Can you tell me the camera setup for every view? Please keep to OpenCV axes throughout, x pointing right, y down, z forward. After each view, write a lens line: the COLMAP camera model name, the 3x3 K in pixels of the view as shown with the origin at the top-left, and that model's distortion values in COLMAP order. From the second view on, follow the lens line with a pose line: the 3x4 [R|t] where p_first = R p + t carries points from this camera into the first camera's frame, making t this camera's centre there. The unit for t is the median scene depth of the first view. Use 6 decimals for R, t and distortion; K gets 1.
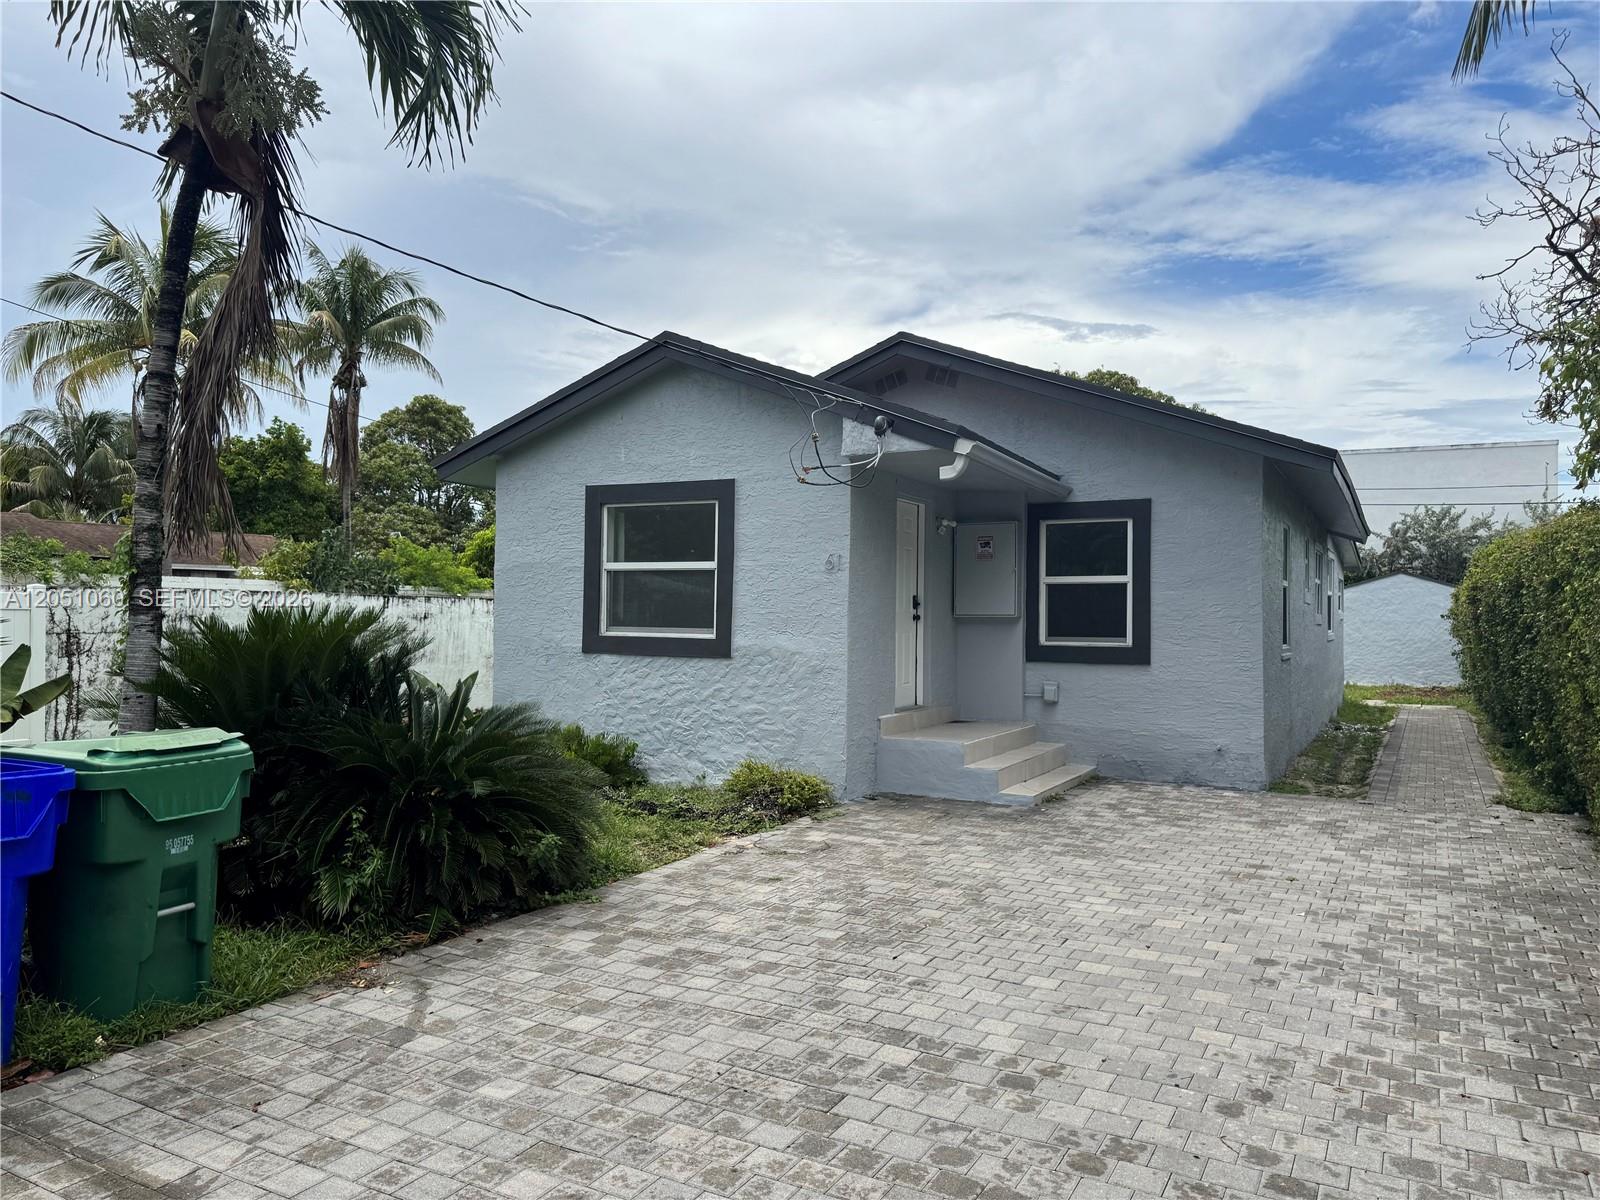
lens RADIAL K [[1143.0, 0, 800.0], [0, 1143.0, 600.0], [0, 0, 1]] dist [0.083413, -0.093228]
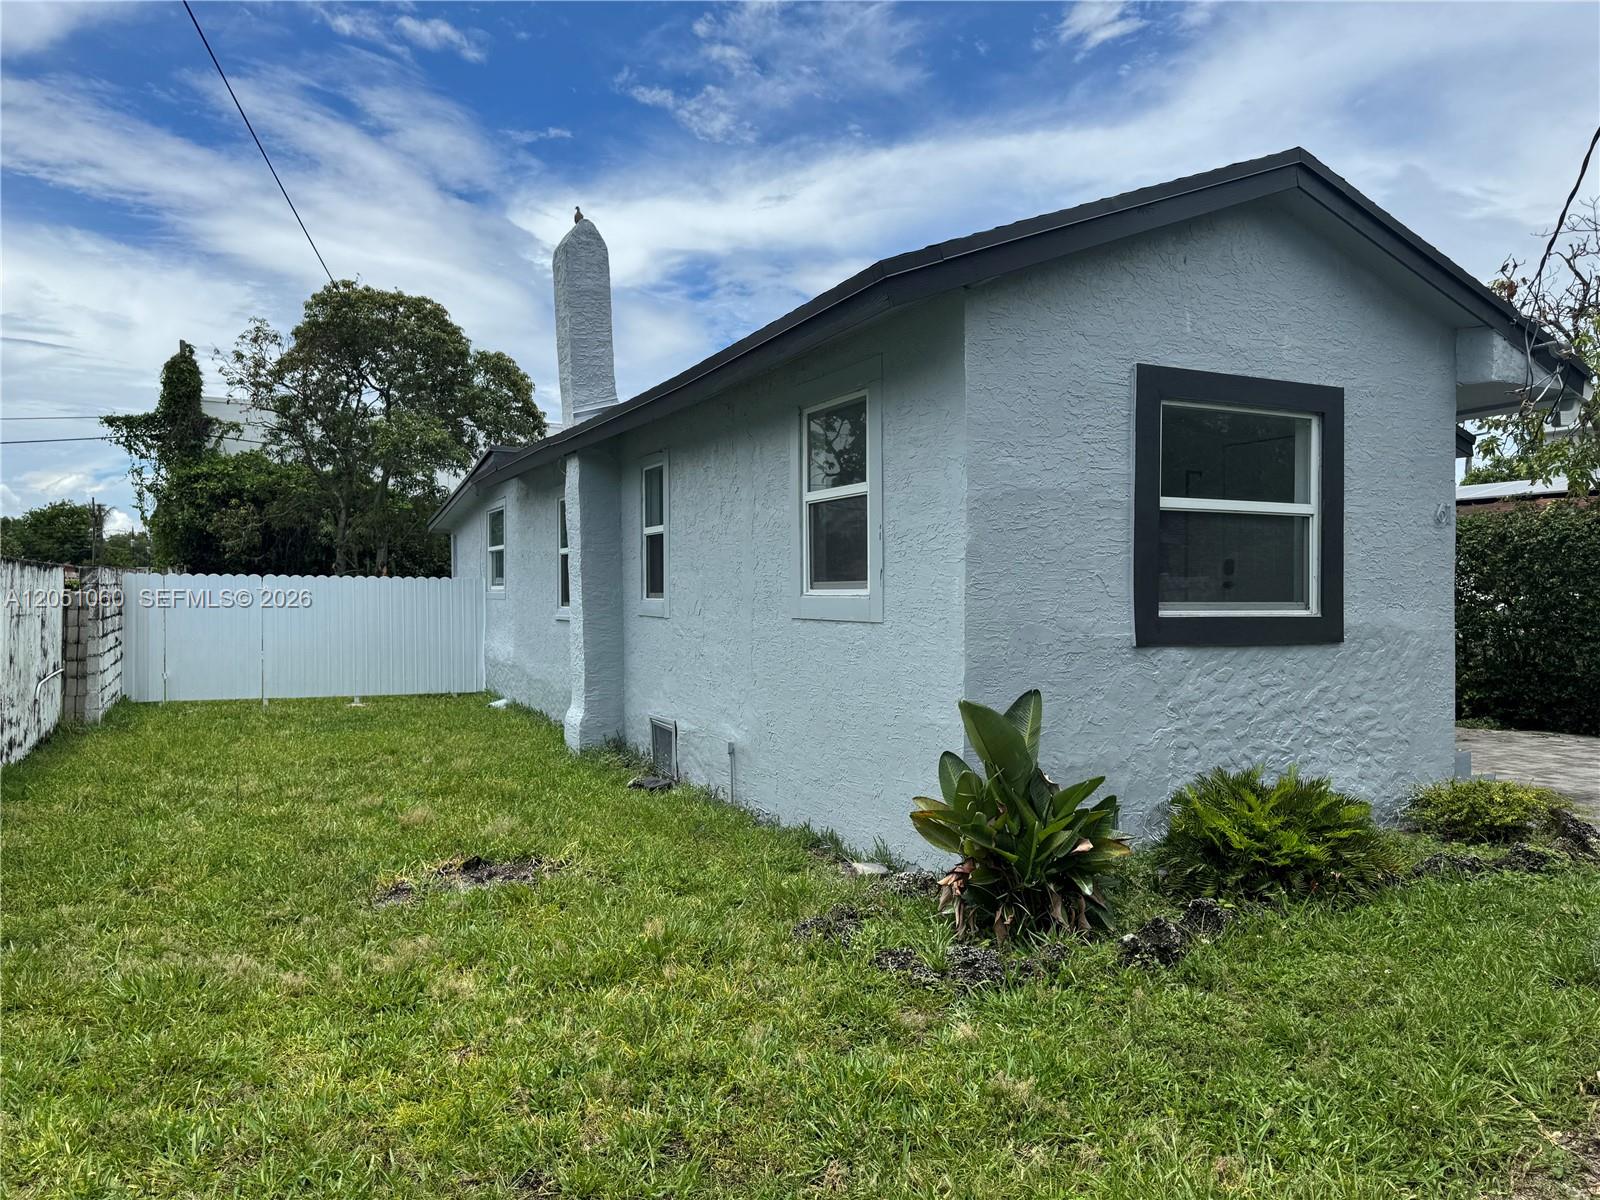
lens RADIAL K [[1115.3, 0, 800.0], [0, 1115.3, 600.0], [0, 0, 1]] dist [0.073749, -0.083920]
pose [[0.578603, -0.017229, 0.815427, -0.378413], [-0.007129, 0.999632, 0.026179, 0.003807], [-0.815578, -0.020961, 0.578267, 0.401187]]
